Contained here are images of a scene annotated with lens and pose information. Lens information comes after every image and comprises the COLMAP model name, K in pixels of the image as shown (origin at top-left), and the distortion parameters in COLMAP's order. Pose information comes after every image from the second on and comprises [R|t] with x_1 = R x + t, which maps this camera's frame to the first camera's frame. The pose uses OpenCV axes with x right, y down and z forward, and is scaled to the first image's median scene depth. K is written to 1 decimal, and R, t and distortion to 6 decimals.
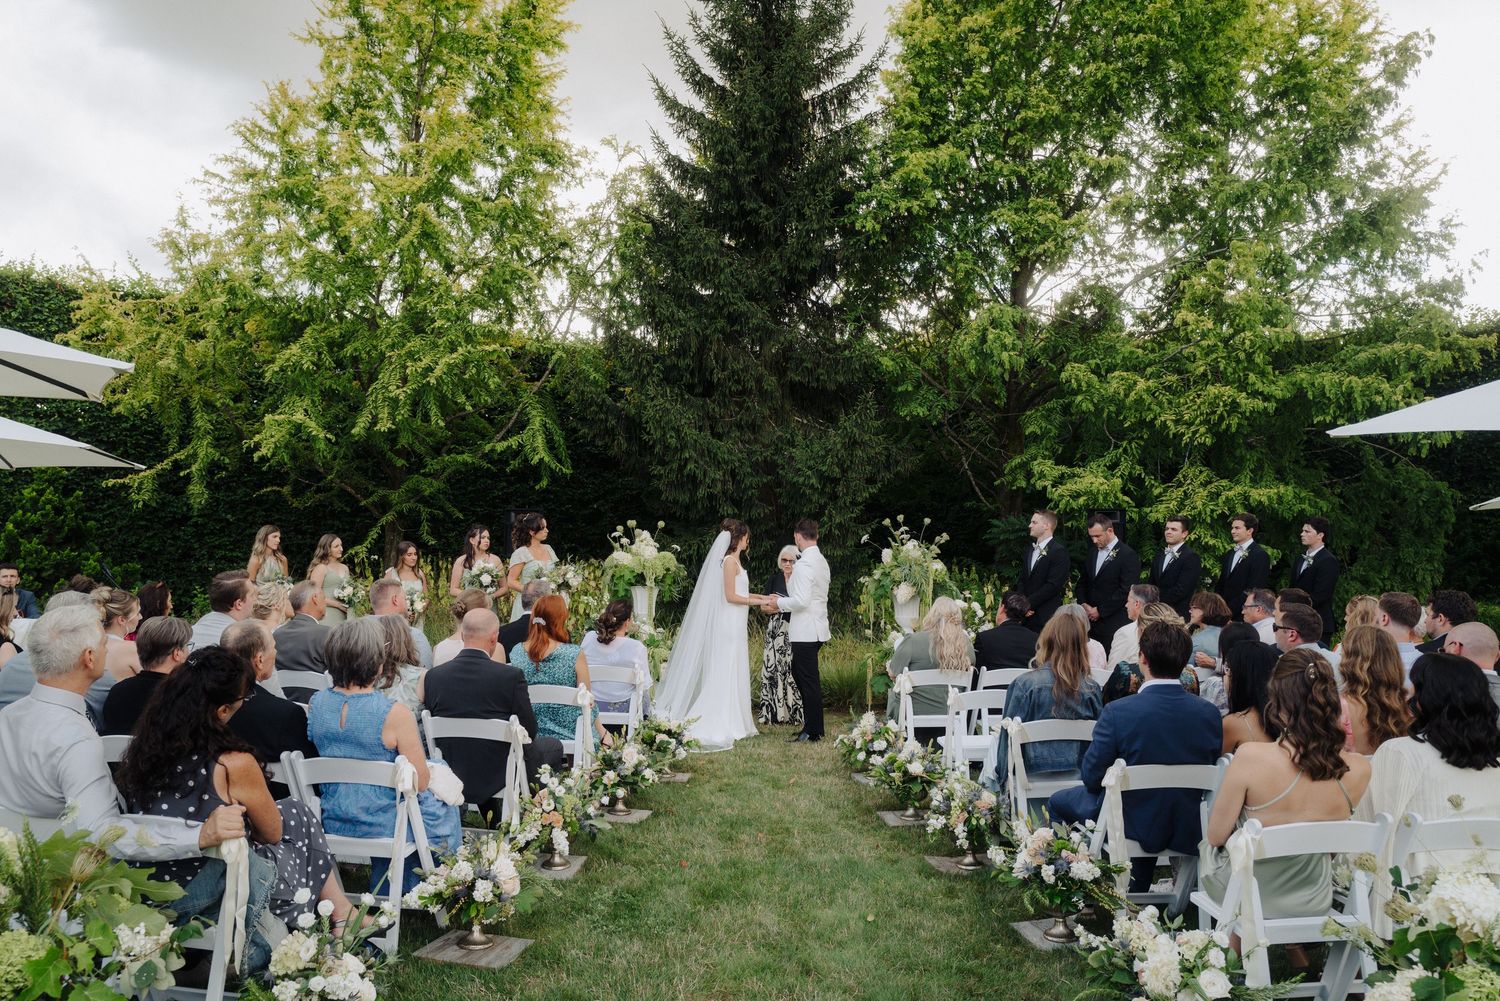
lens RADIAL K [[1090.1, 0, 750.0], [0, 1090.1, 500.5], [0, 0, 1]] dist [-0.038824, 0.052736]
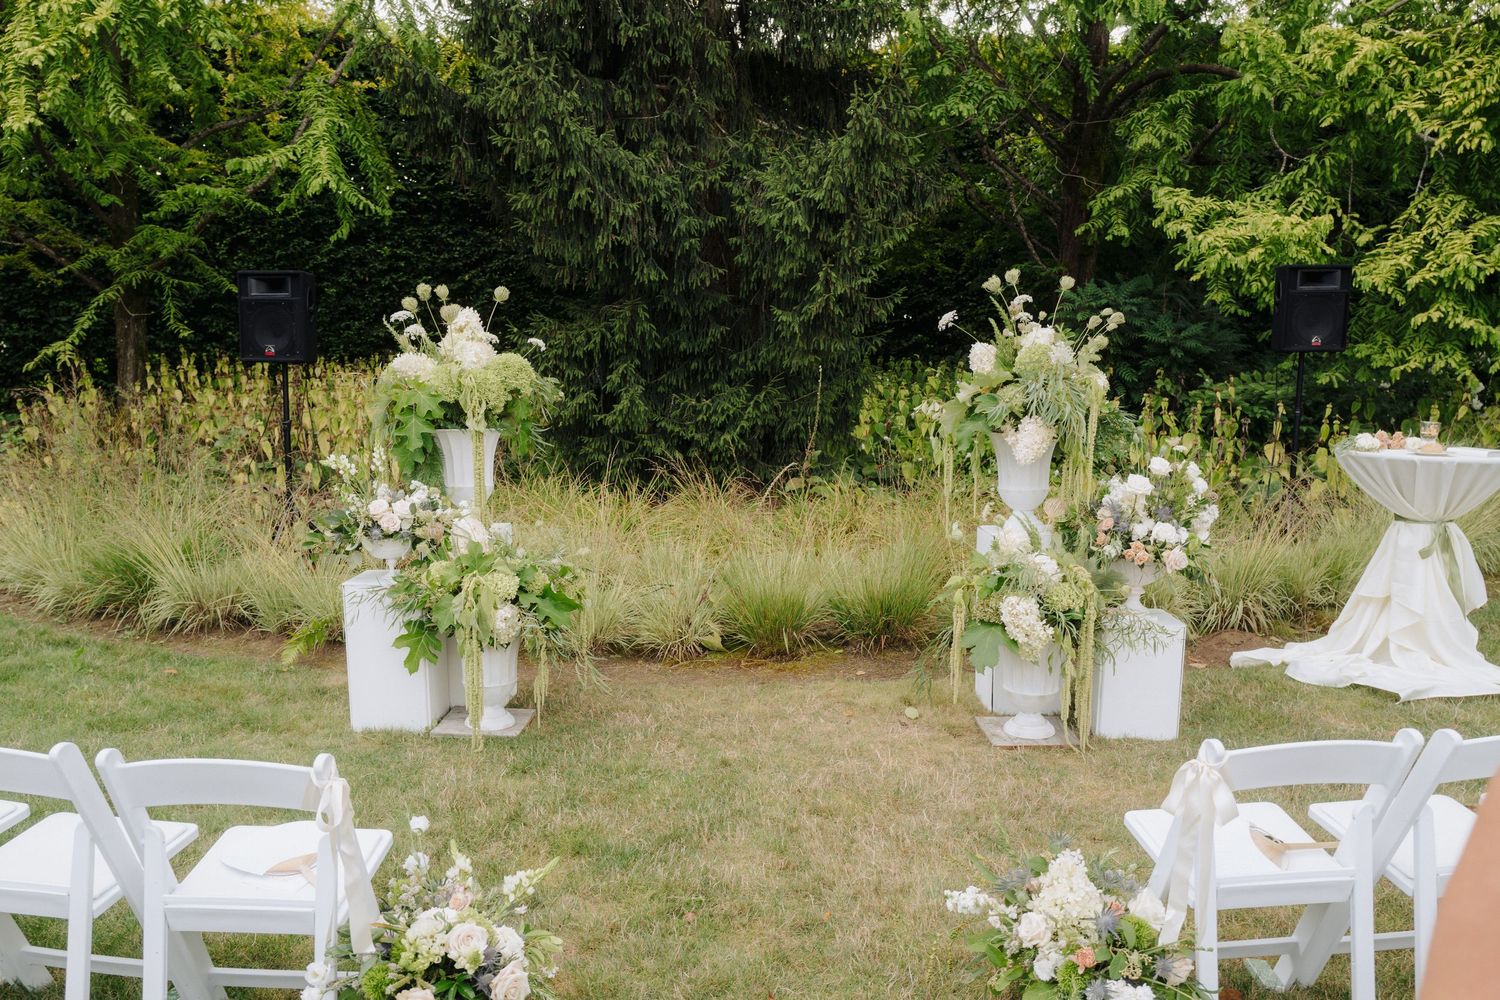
lens RADIAL K [[1201.4, 0, 742.6], [0, 1201.4, 531.6], [0, 0, 1]] dist [-0.060916, 0.097450]
pose [[0.998832, -0.015221, 0.045865, -0.002081], [0.005396, 0.978296, 0.207142, 0.012048], [-0.048023, -0.206652, 0.977235, 0.354535]]
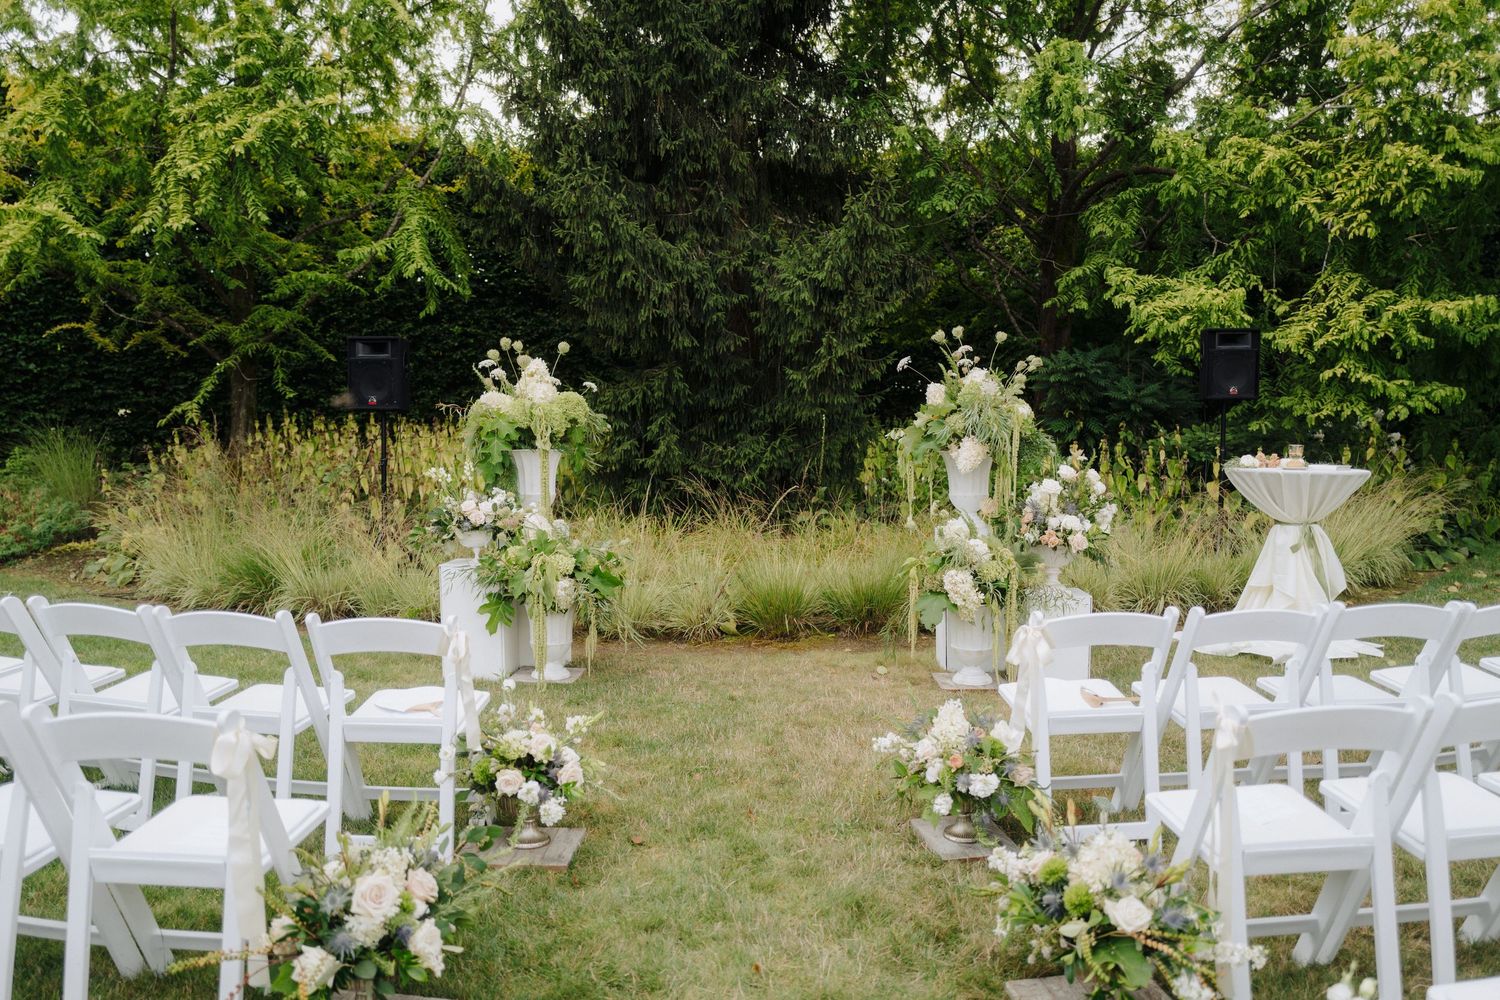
lens RADIAL K [[1122.3, 0, 757.9], [0, 1122.3, 500.0], [0, 0, 1]] dist [-0.042154, 0.065170]
pose [[0.999473, -0.013599, 0.029487, 0.005596], [0.009832, 0.992191, 0.124343, 0.022416], [-0.030948, -0.123988, 0.991801, 0.276165]]
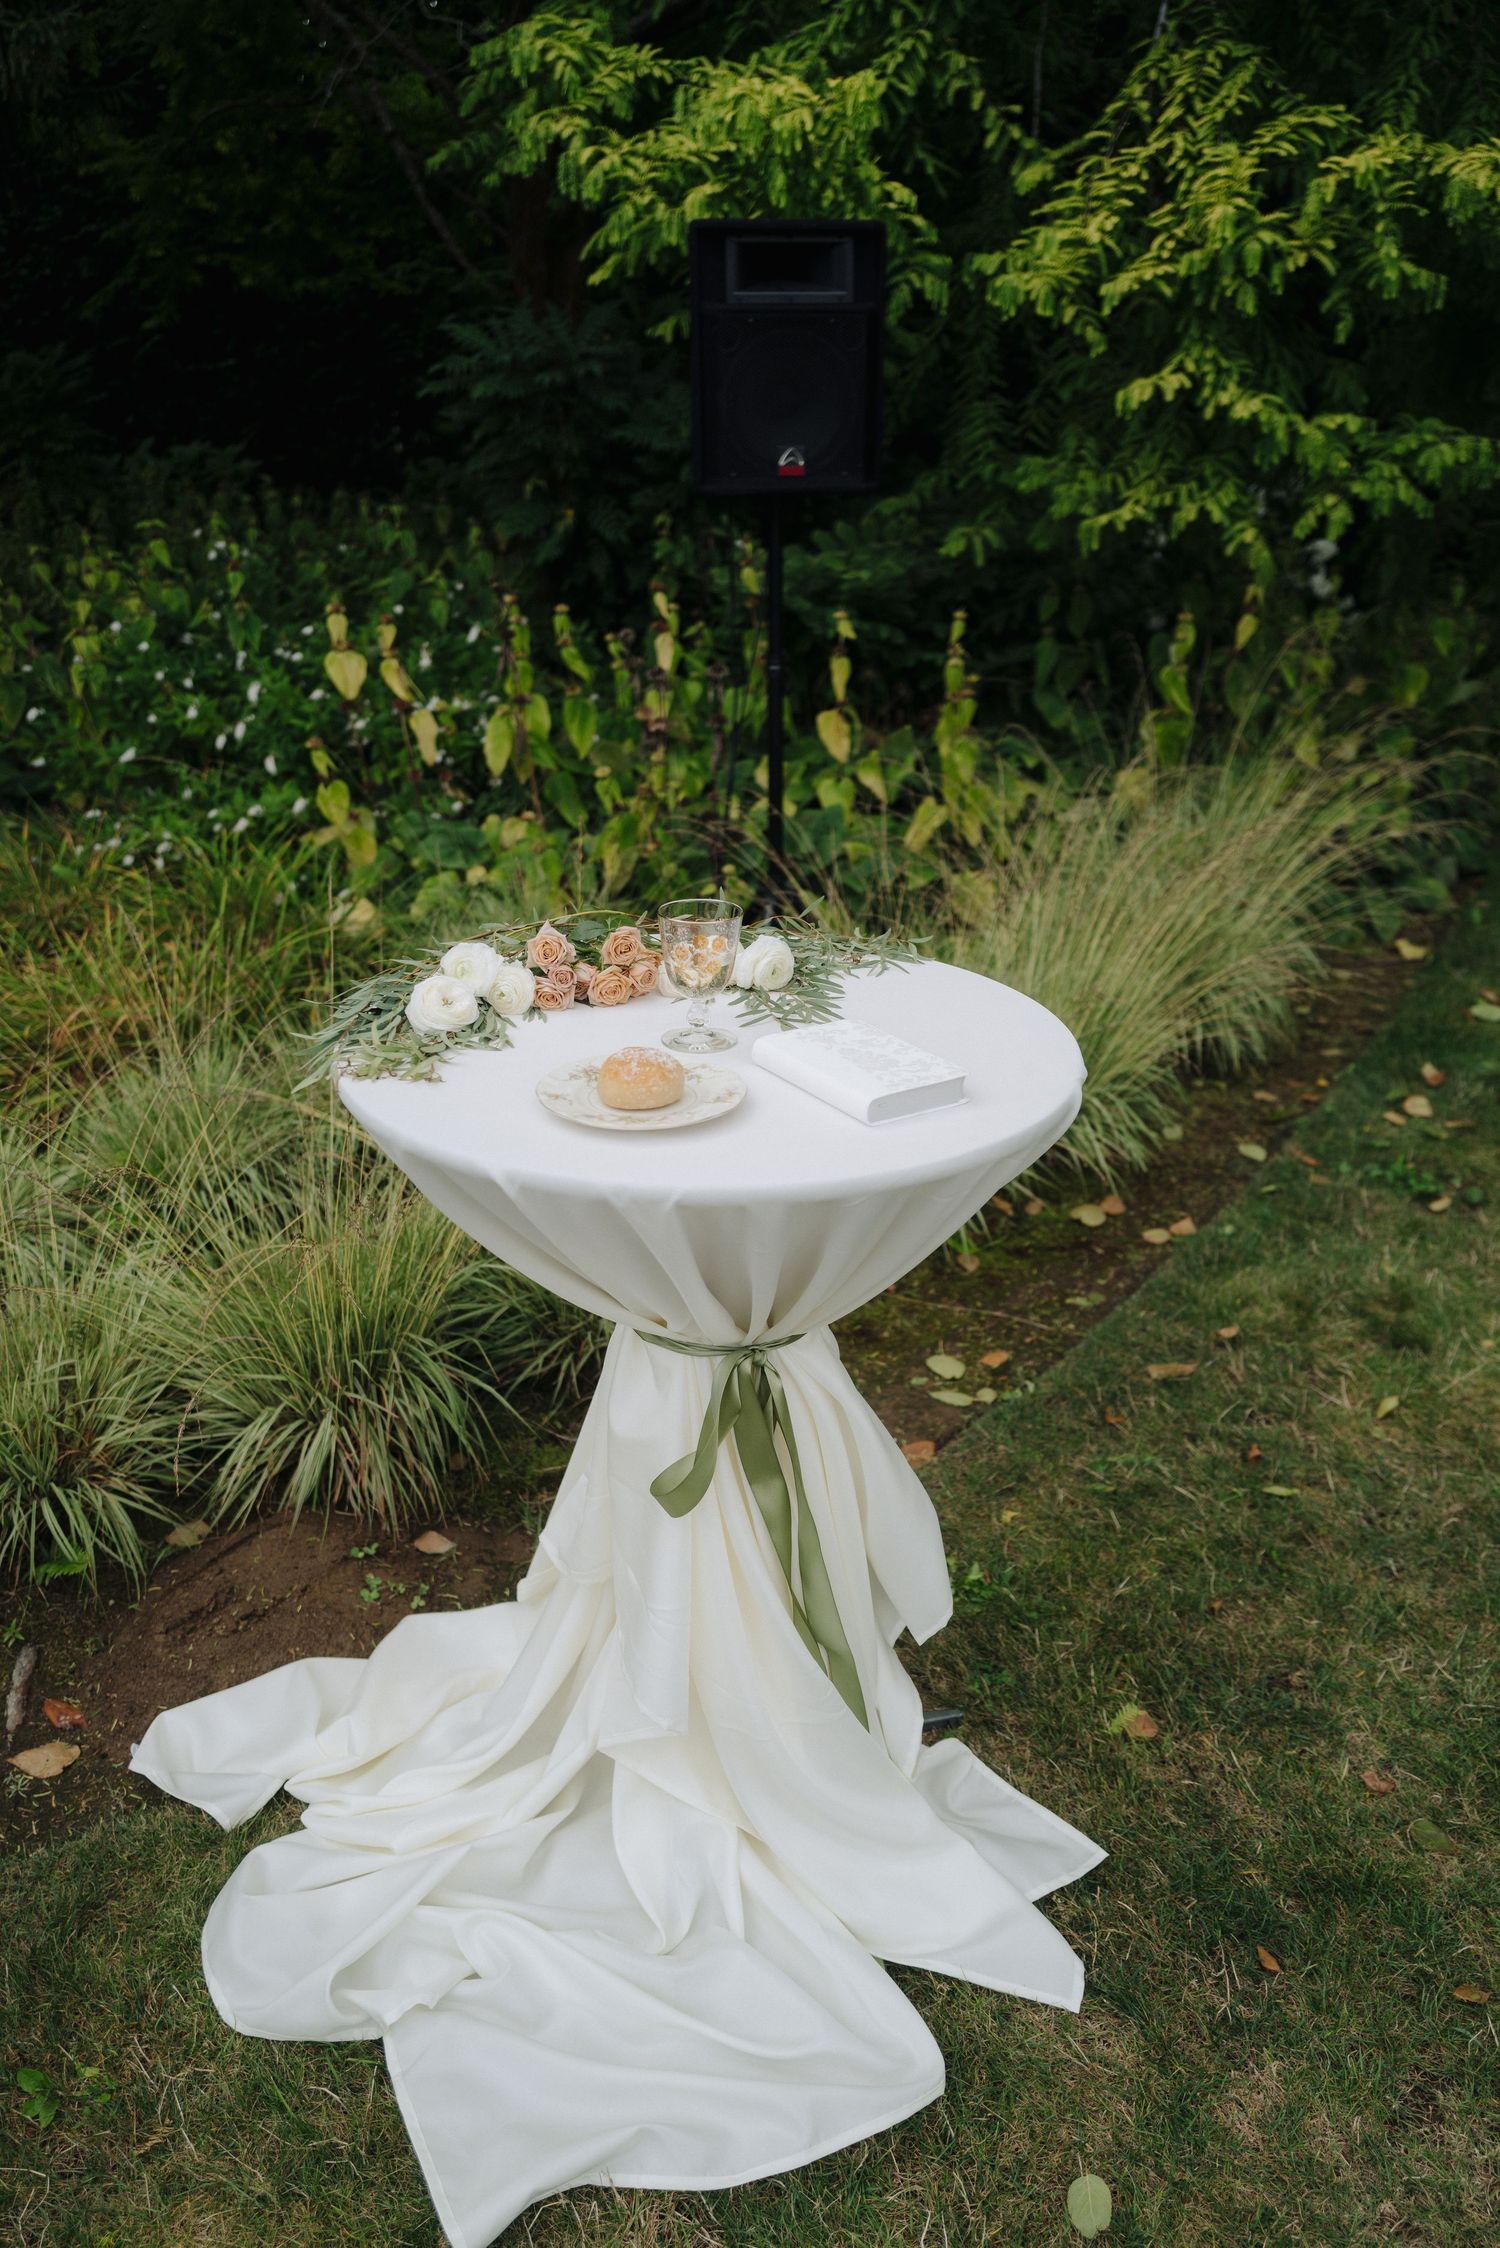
lens RADIAL K [[1633.7, 0, 744.7], [0, 1633.7, 1116.0], [0, 0, 1]] dist [-0.038824, 0.052736]
pose [[0.974491, -0.101707, 0.200056, 0.233454], [0.002745, 0.896750, 0.442529, 0.019791], [-0.224409, -0.430691, 0.874154, 0.646470]]
